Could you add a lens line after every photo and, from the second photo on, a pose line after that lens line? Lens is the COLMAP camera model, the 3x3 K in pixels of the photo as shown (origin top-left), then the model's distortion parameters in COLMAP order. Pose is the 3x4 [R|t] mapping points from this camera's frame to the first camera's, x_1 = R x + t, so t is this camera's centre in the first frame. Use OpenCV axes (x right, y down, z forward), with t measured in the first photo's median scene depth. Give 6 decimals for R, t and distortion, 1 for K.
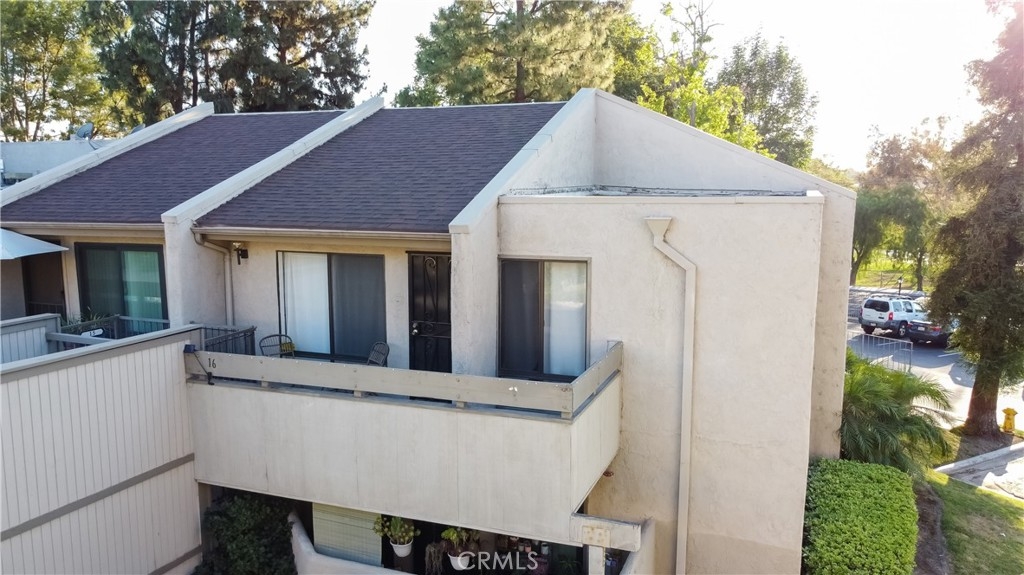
lens RADIAL K [[772.7, 0, 505.7], [0, 772.7, 288.1], [0, 0, 1]] dist [0.000053, -0.004380]
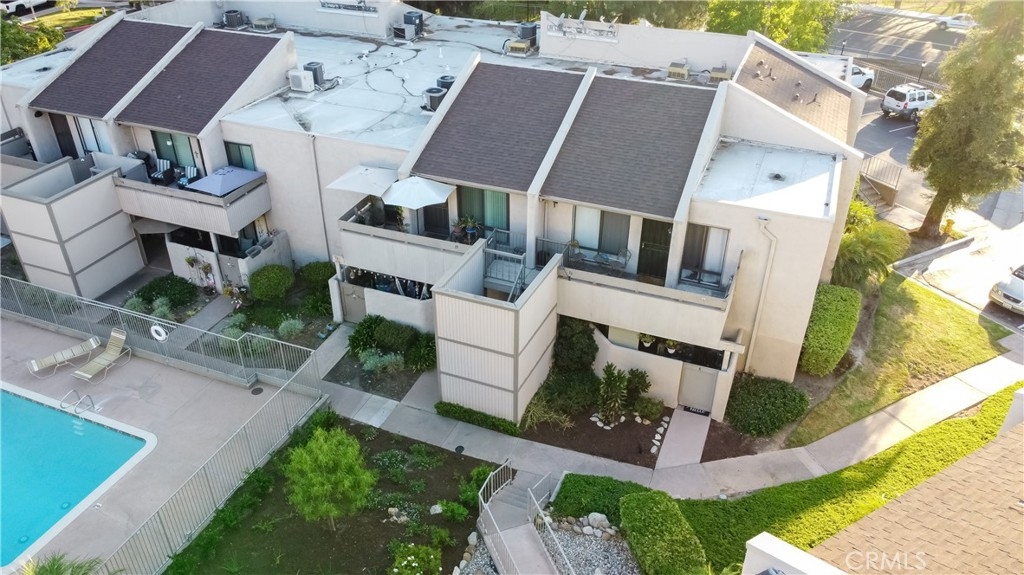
lens RADIAL K [[772.7, 0, 512.1], [0, 772.7, 292.4], [0, 0, 1]] dist [0.000053, -0.004380]
pose [[0.999796, 0.014353, -0.014199, -0.461723], [-0.007142, 0.909247, 0.416196, -0.747782], [0.018884, -0.416010, 0.909164, -1.078250]]
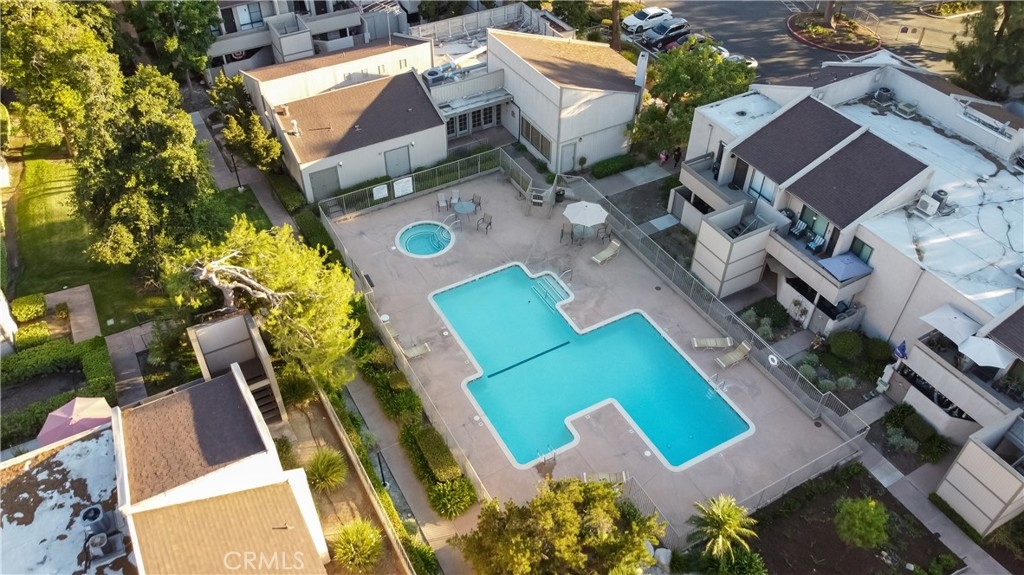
lens RADIAL K [[772.7, 0, 510.0], [0, 772.7, 289.0], [0, 0, 1]] dist [0.000053, -0.004380]
pose [[0.772255, 0.436348, -0.461761, -0.982225], [-0.093456, 0.796941, 0.596785, -2.091270], [0.628402, -0.417715, 0.656220, -2.177437]]
